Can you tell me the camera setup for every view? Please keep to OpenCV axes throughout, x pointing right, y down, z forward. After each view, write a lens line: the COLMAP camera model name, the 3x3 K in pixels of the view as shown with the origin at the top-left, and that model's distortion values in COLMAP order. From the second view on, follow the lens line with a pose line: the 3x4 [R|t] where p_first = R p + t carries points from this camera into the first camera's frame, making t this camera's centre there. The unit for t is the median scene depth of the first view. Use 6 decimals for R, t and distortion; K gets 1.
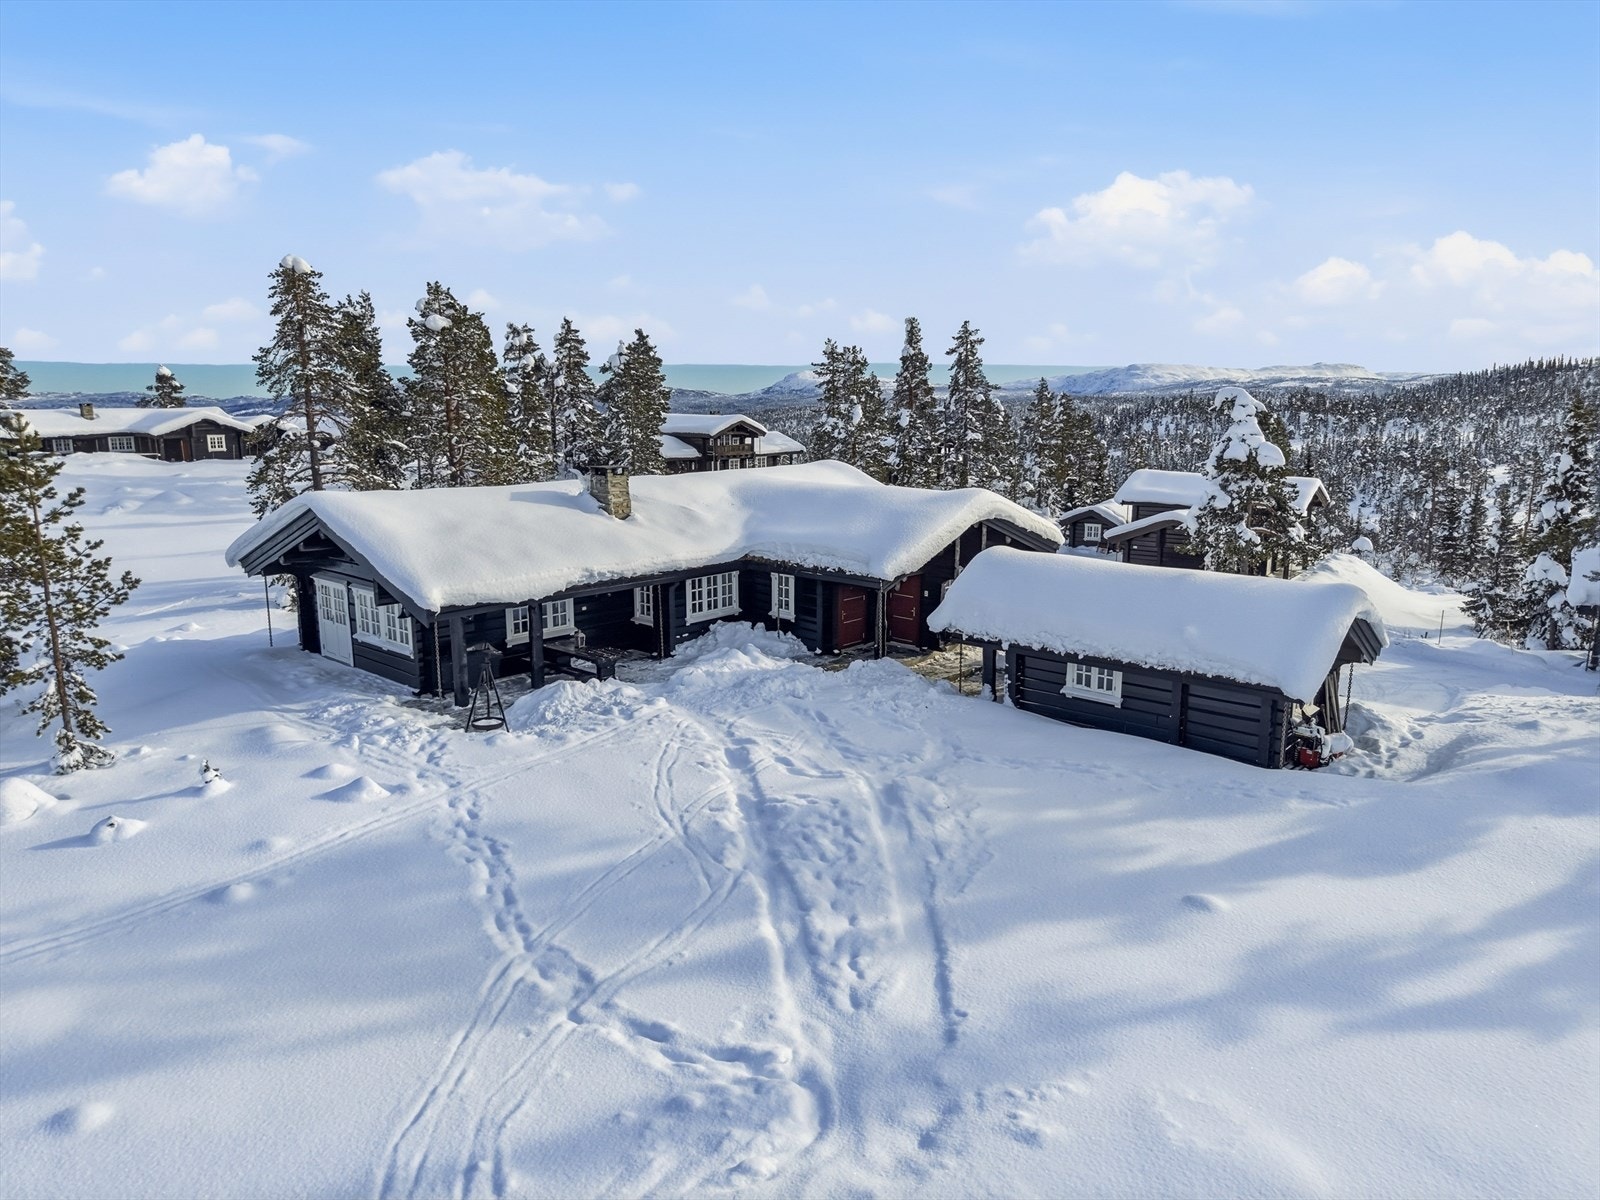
lens RADIAL K [[1028.0, 0, 800.0], [0, 1028.0, 600.0], [0, 0, 1]] dist [-0.001916, -0.005009]
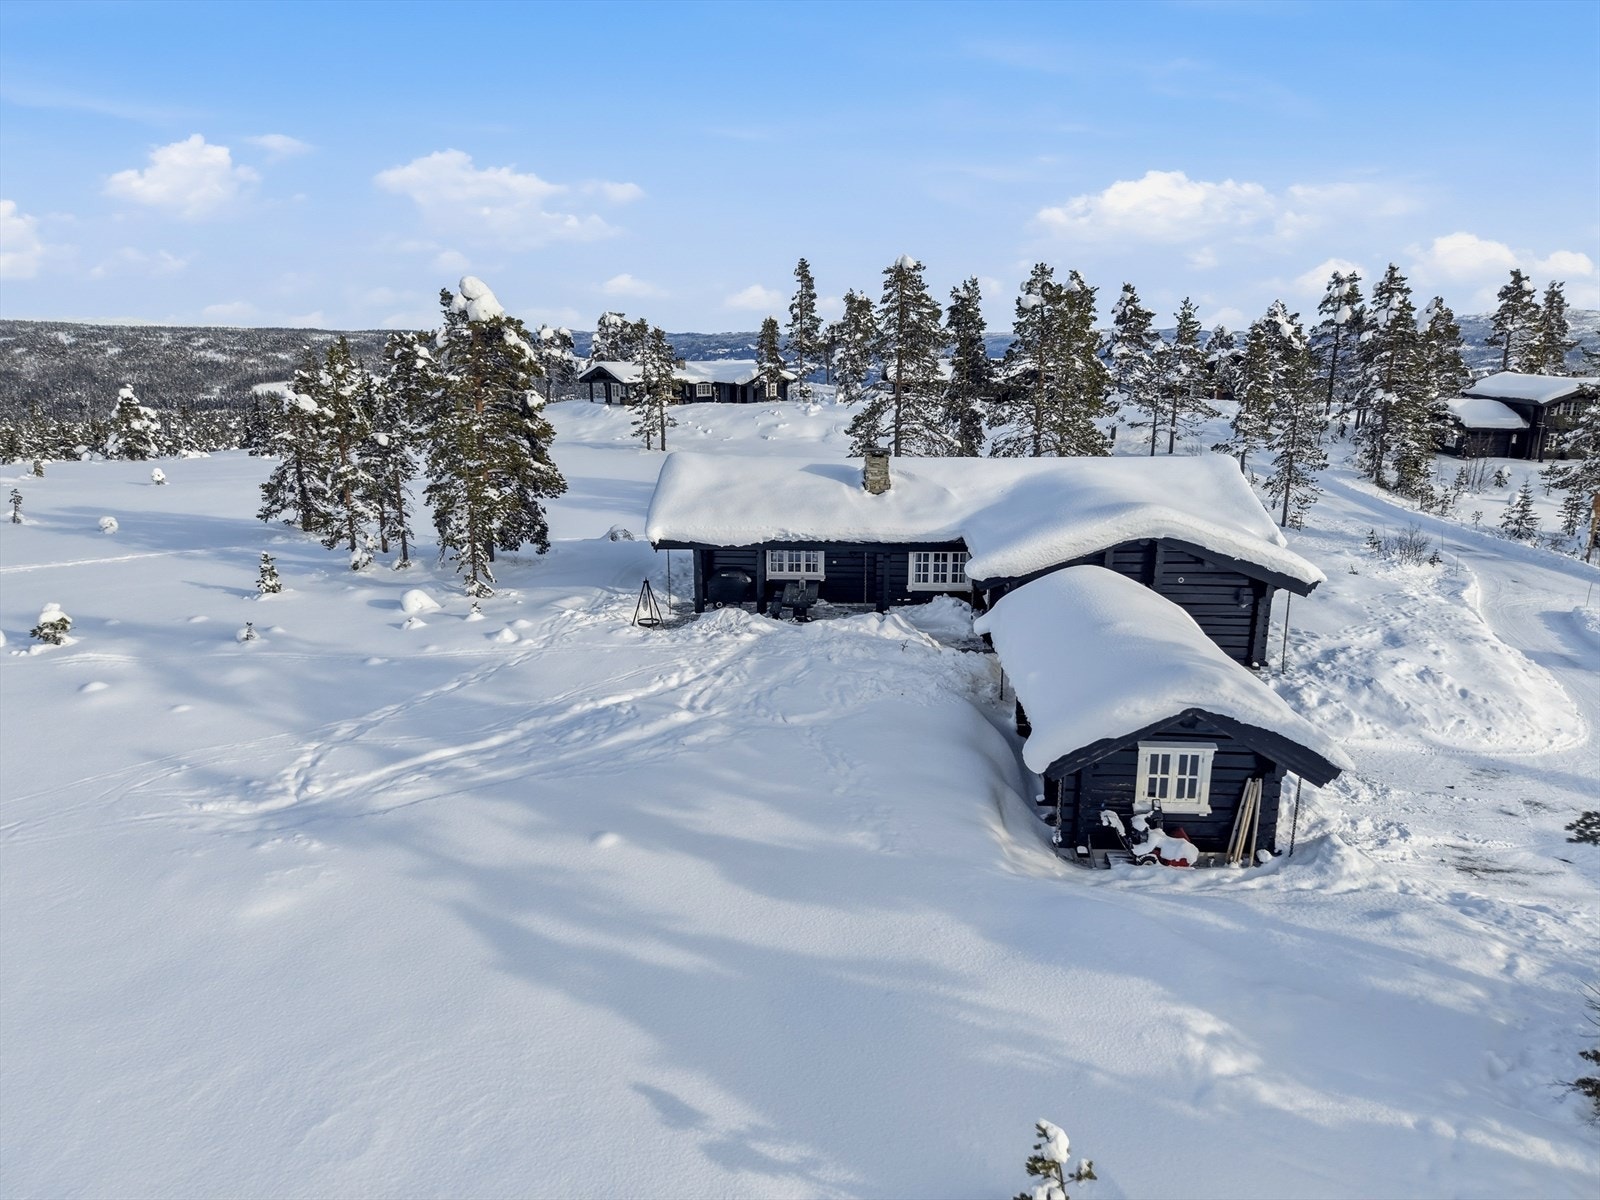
lens RADIAL K [[1028.0, 0, 800.0], [0, 1028.0, 600.0], [0, 0, 1]] dist [-0.001916, -0.005009]
pose [[0.646437, 0.185687, -0.740027, 0.658197], [-0.145354, 0.982140, 0.119467, -0.084943], [0.748994, 0.030338, 0.661882, 0.146131]]
